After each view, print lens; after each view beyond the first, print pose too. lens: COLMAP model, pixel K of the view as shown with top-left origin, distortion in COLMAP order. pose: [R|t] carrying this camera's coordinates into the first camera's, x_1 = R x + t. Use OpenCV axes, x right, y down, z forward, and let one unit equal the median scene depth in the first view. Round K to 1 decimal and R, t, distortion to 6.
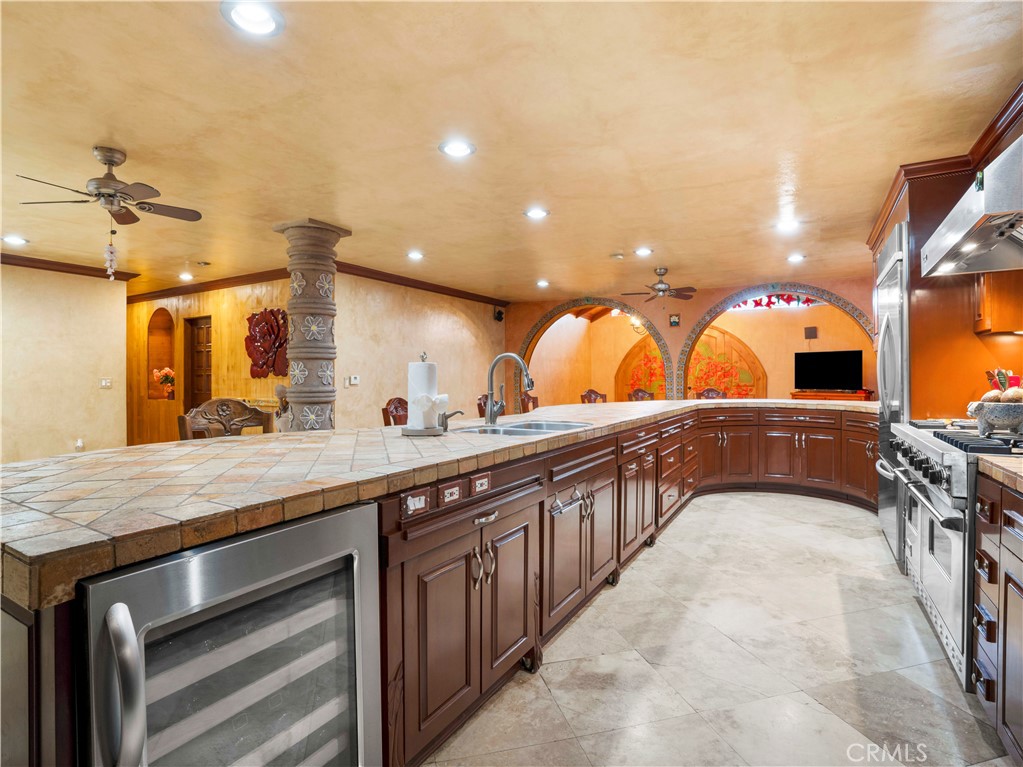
lens RADIAL K [[541.5, 0, 509.9], [0, 541.5, 378.9], [0, 0, 1]] dist [-0.067182, 0.027815]
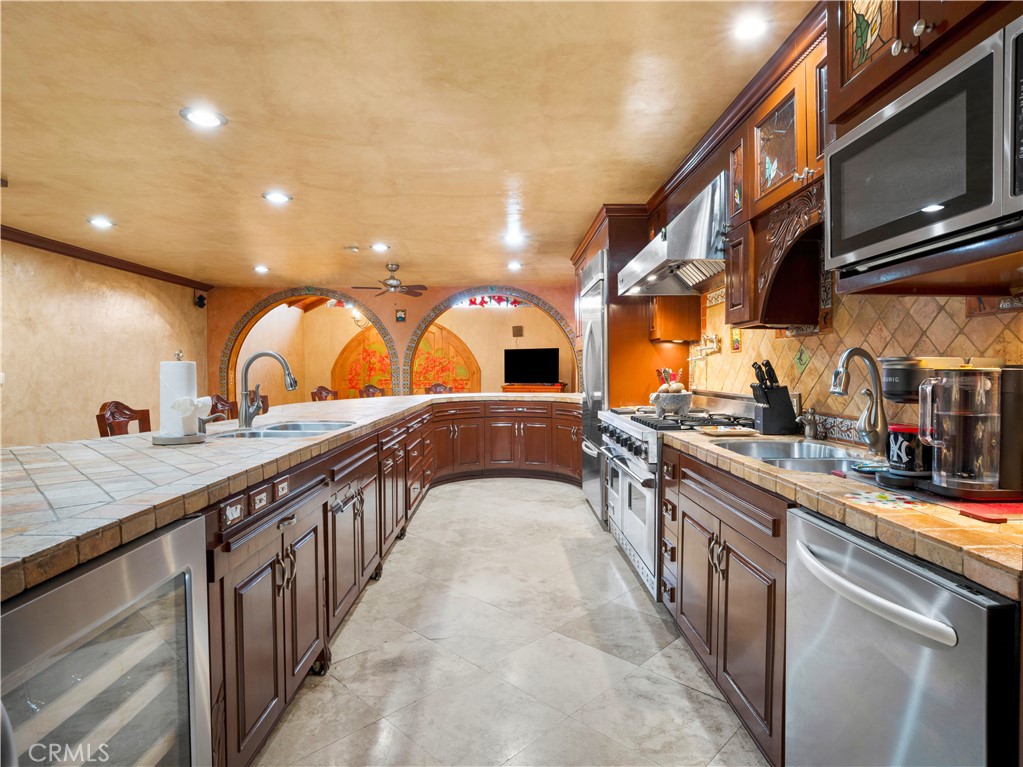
lens RADIAL K [[568.8, 0, 523.2], [0, 568.8, 378.7], [0, 0, 1]] dist [-0.044650, 0.008387]
pose [[0.855220, -0.008996, 0.518188, -0.130064], [0.003302, 0.999924, 0.011909, -0.009615], [-0.518255, -0.008474, 0.855184, -0.063099]]
